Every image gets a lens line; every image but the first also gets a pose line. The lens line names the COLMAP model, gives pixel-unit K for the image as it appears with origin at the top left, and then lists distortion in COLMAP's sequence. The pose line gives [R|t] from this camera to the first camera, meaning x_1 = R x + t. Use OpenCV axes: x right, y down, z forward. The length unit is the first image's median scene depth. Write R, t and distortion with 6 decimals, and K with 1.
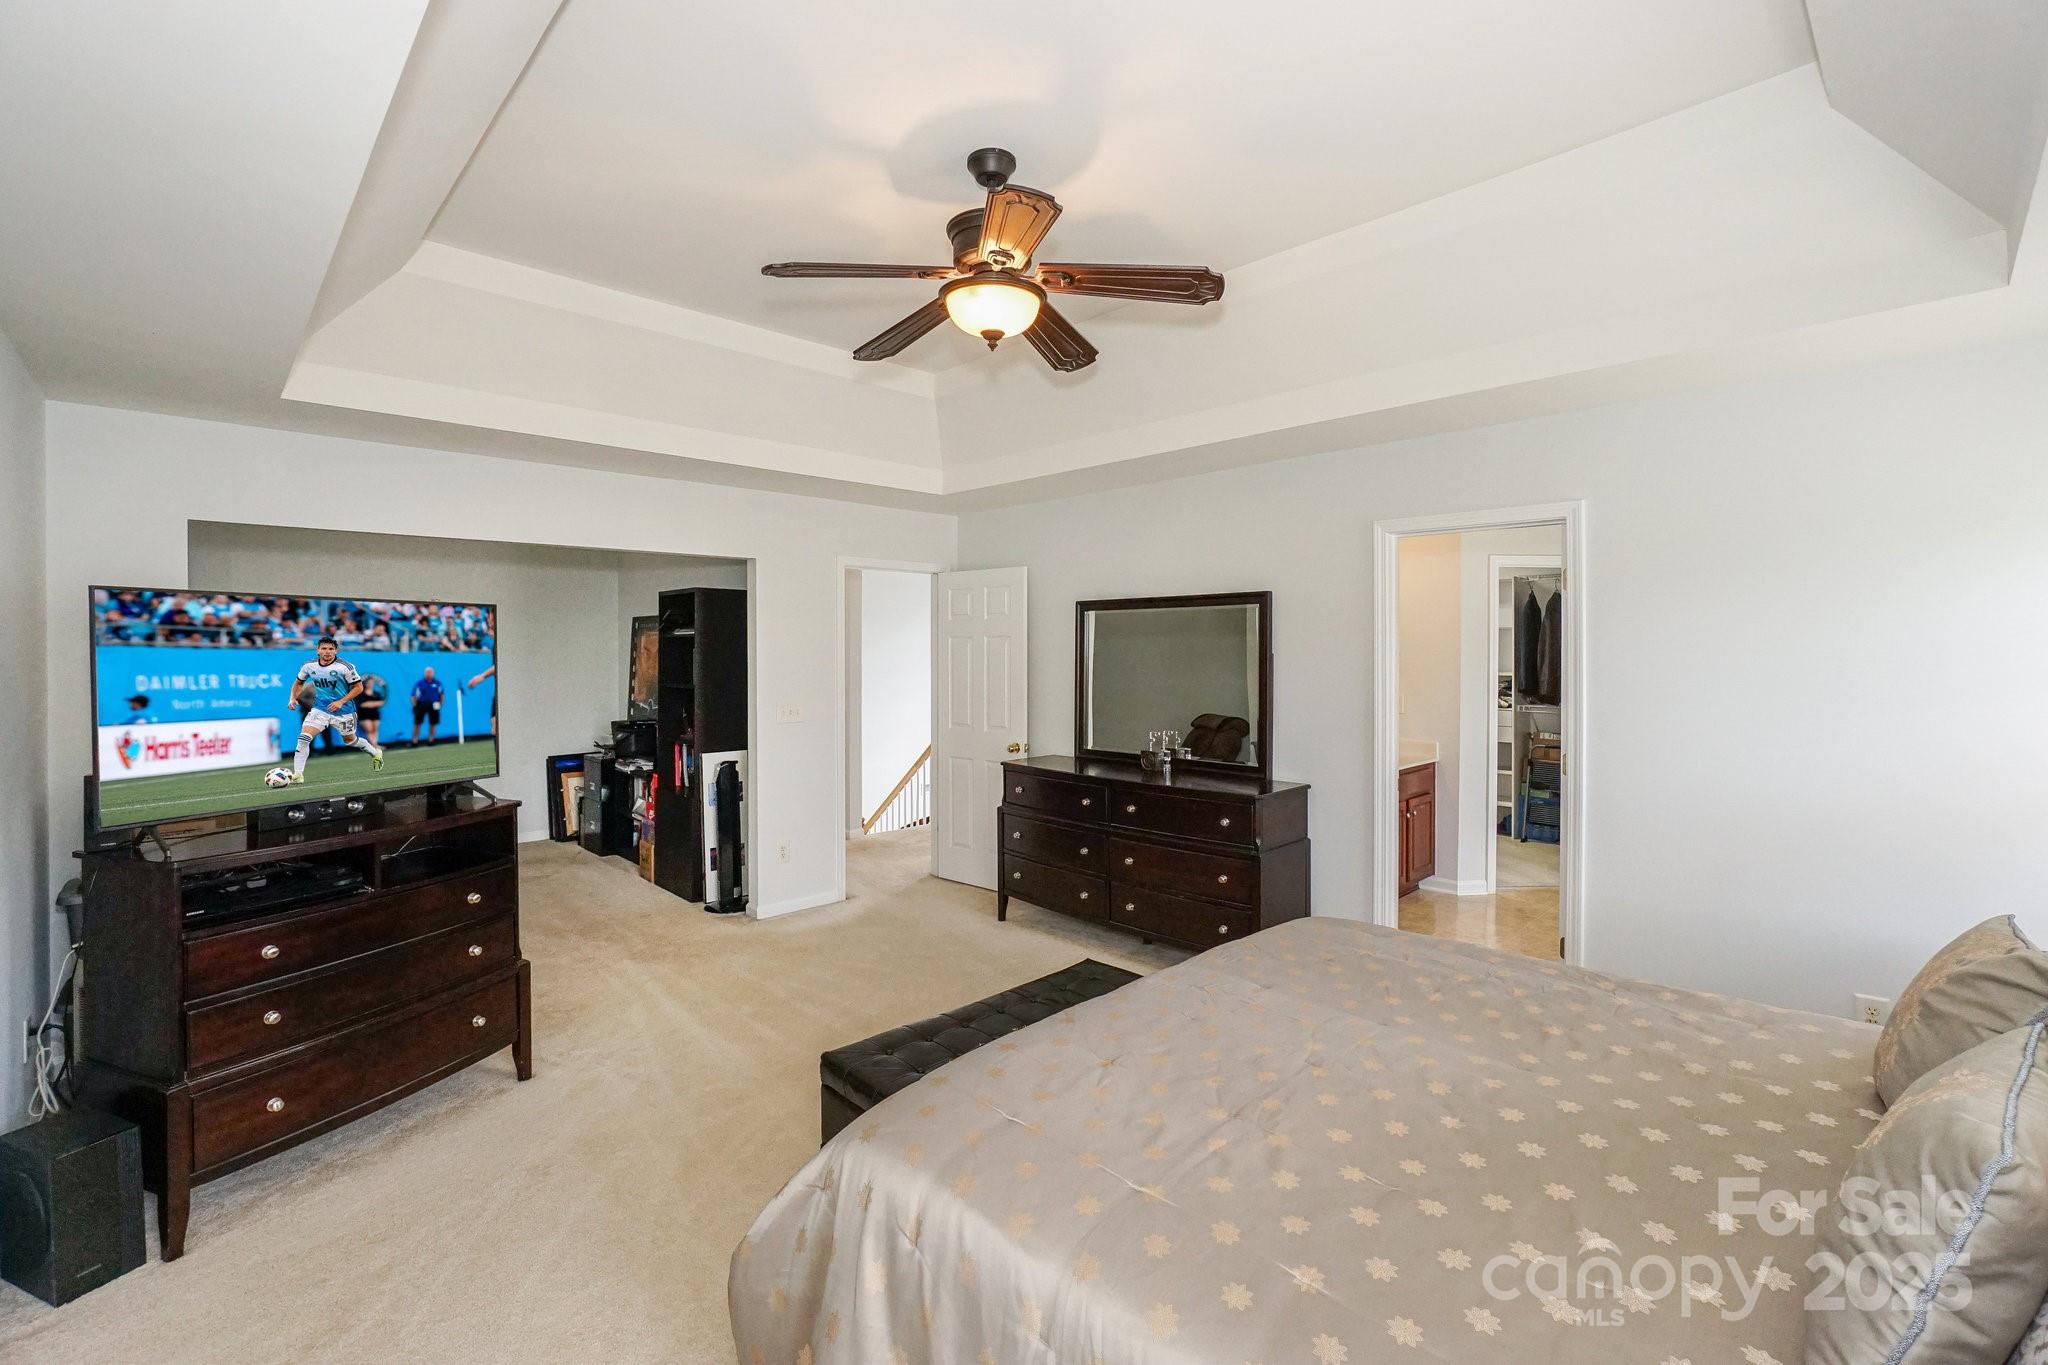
lens RADIAL K [[926.0, 0, 1023.0], [0, 926.0, 656.5], [0, 0, 1]] dist [-0.017067, 0.019613]
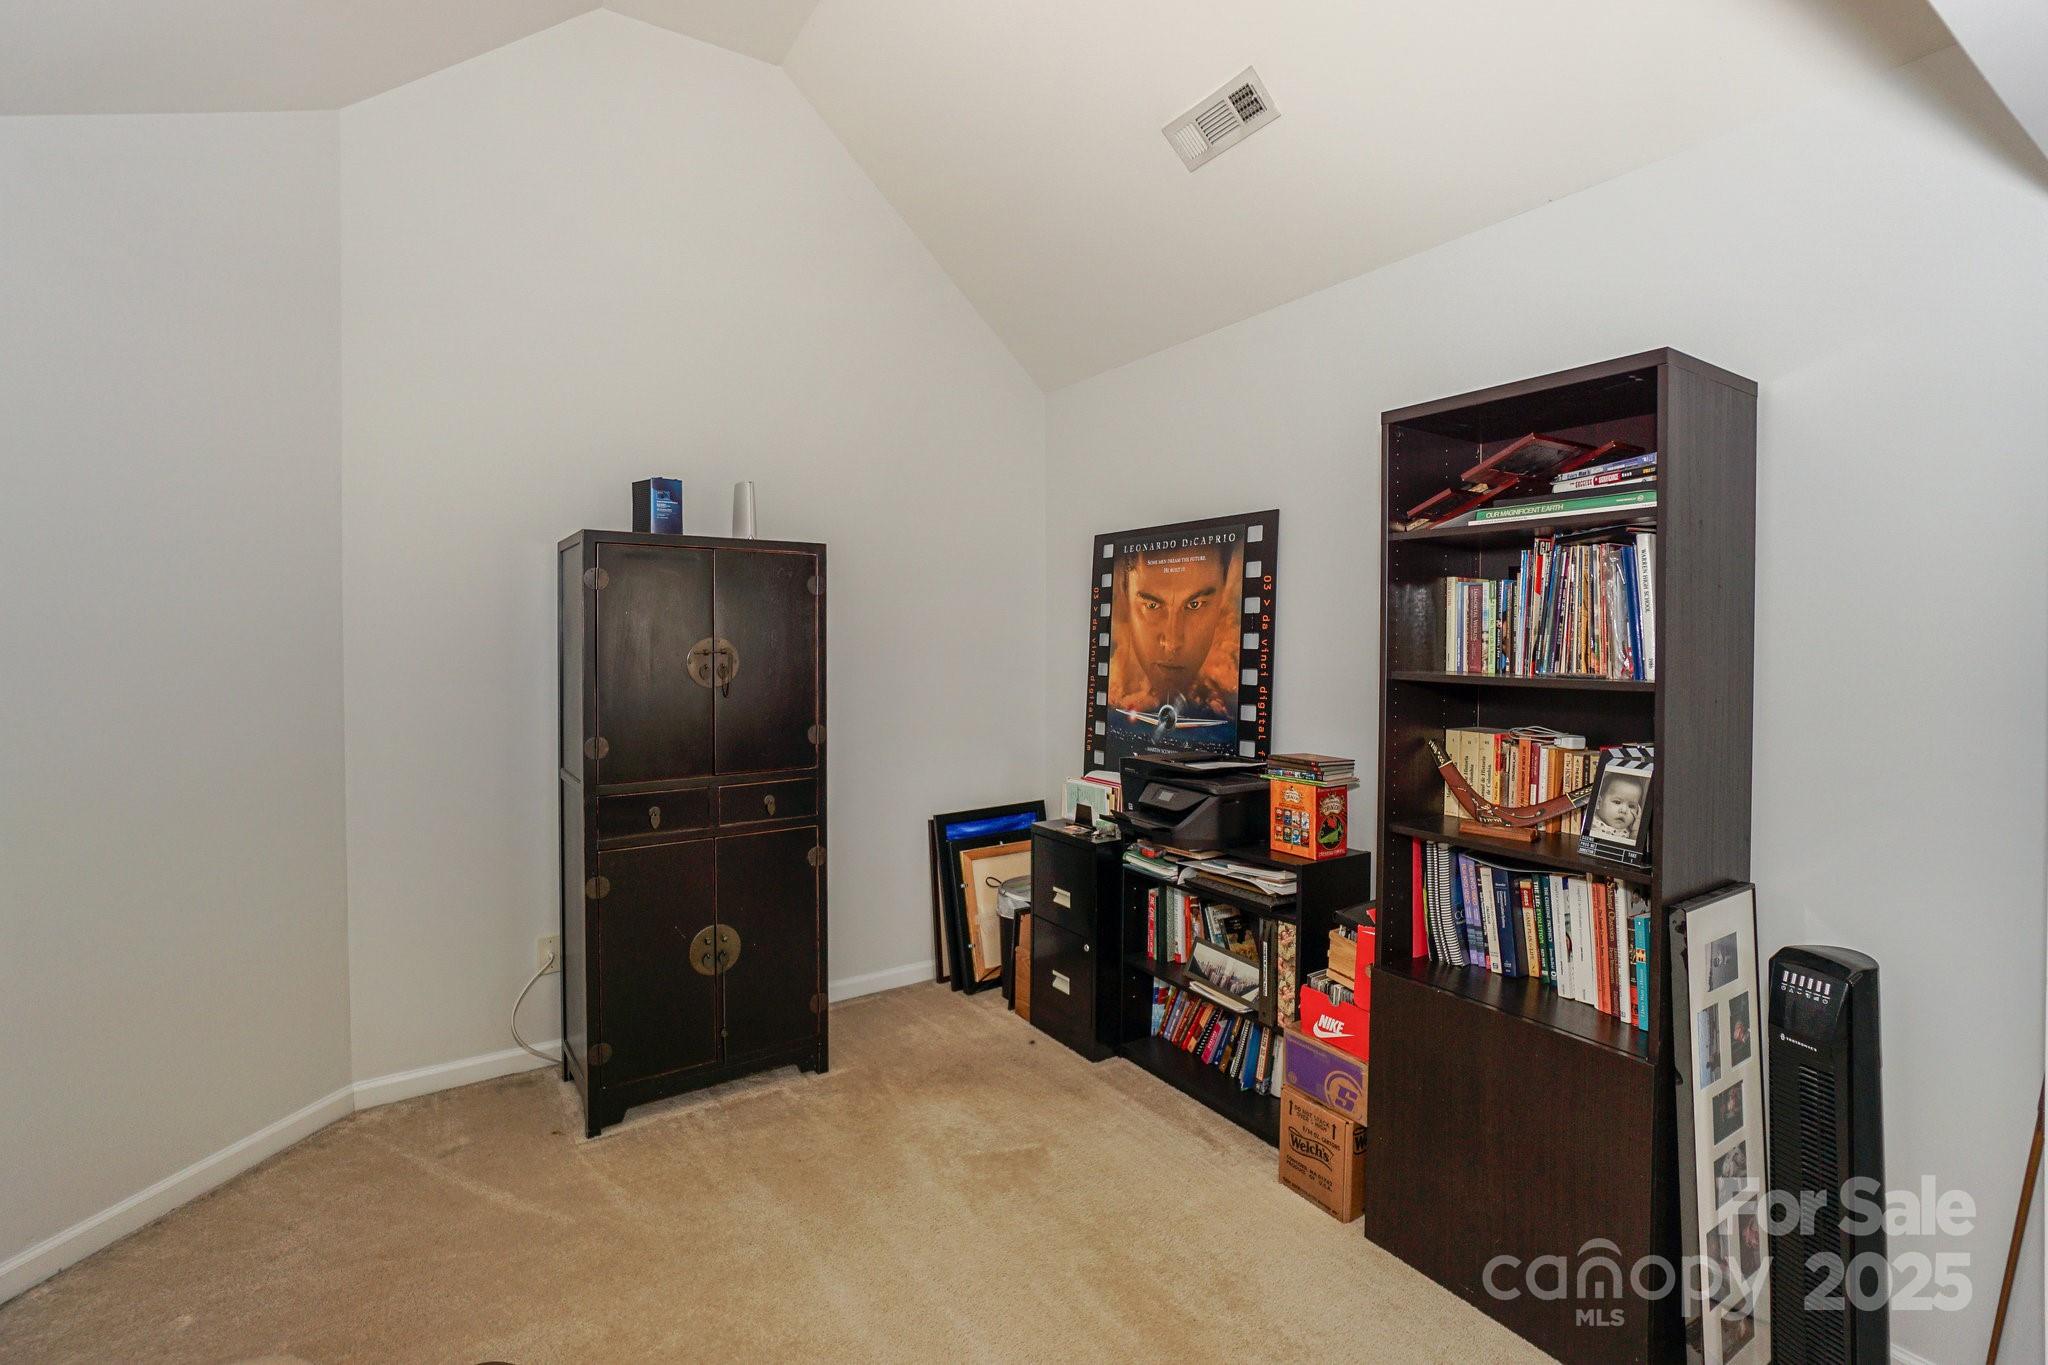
lens RADIAL K [[926.0, 0, 1023.0], [0, 926.0, 656.5], [0, 0, 1]] dist [-0.017067, 0.019613]
pose [[0.986792, 0.000217, -0.161991, -0.418142], [0.002761, 0.999831, 0.018163, 0.014129], [0.161967, -0.018370, 0.986625, 0.558618]]
